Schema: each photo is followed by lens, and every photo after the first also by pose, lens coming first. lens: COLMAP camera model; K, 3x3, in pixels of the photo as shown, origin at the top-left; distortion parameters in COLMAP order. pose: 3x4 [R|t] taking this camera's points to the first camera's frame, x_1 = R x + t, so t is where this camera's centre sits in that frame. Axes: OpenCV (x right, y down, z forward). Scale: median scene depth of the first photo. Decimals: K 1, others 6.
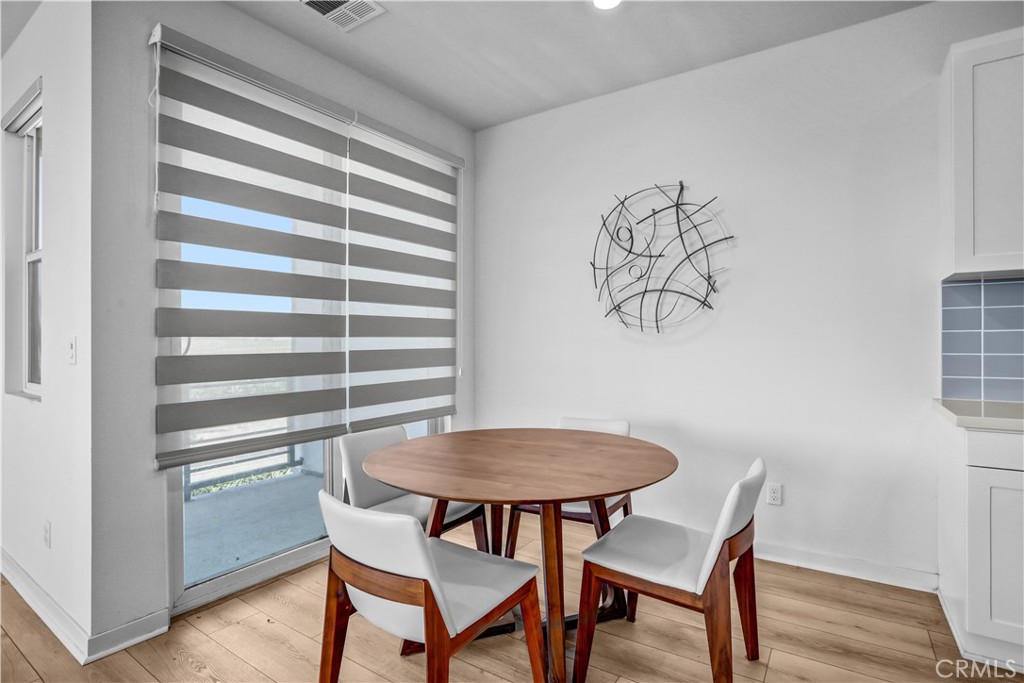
lens RADIAL K [[520.2, 0, 513.1], [0, 520.2, 332.0], [0, 0, 1]] dist [-0.069857, 0.036278]
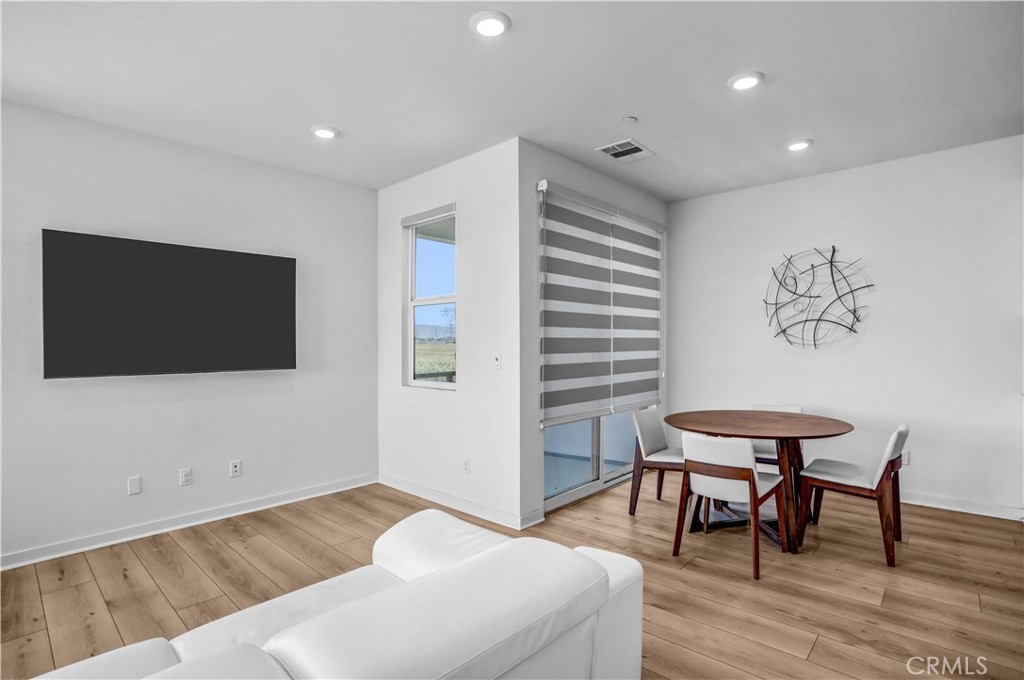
lens RADIAL K [[509.1, 0, 512.0], [0, 509.1, 340.0], [0, 0, 1]] dist [-0.089871, 0.035184]
pose [[0.987911, -0.002221, -0.155006, -0.378276], [0.002671, 0.999993, 0.002695, -0.031092], [0.154999, -0.003077, 0.987910, -0.555351]]
